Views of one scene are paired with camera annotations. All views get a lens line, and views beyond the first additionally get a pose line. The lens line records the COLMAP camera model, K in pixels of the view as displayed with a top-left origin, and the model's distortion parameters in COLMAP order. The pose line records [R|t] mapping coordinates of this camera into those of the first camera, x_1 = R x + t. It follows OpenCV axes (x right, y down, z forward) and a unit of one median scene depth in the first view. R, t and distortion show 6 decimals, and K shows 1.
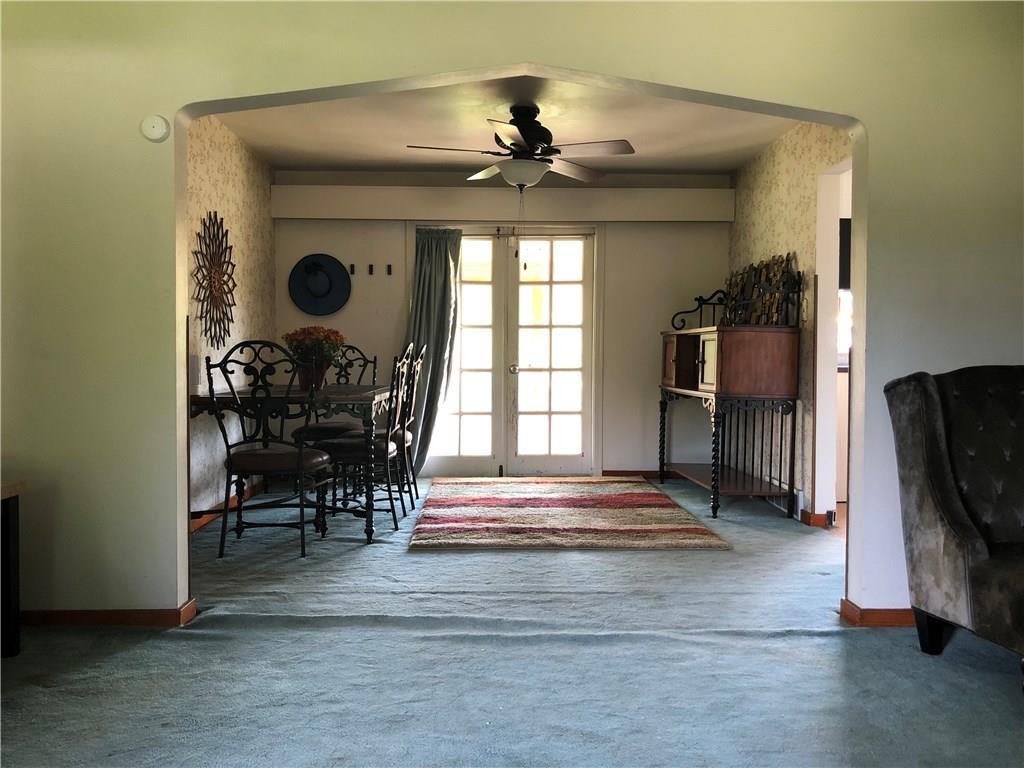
lens RADIAL K [[826.5, 0, 512.0], [0, 826.5, 384.0], [0, 0, 1]] dist [0.104425, 0.000008]
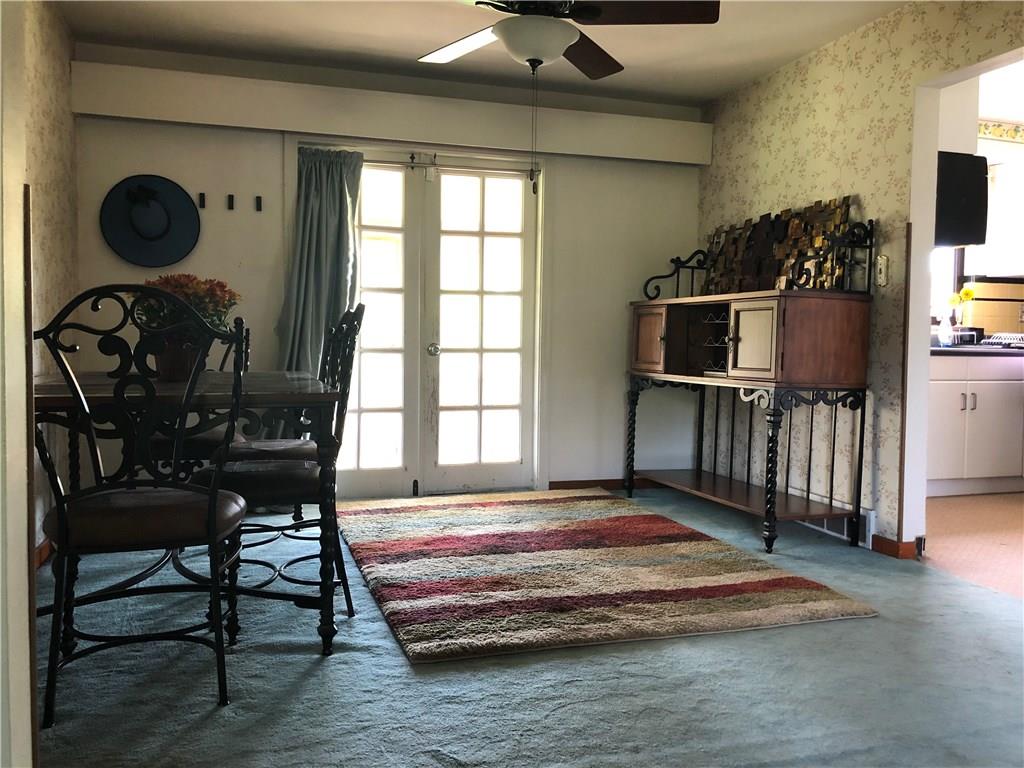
lens RADIAL K [[838.6, 0, 512.0], [0, 838.6, 384.0], [0, 0, 1]] dist [0.034826, -0.003183]
pose [[0.965535, -0.006169, 0.260201, -0.130498], [0.001156, 0.999811, 0.019418, -0.001525], [-0.260272, -0.018448, 0.965359, 0.273794]]
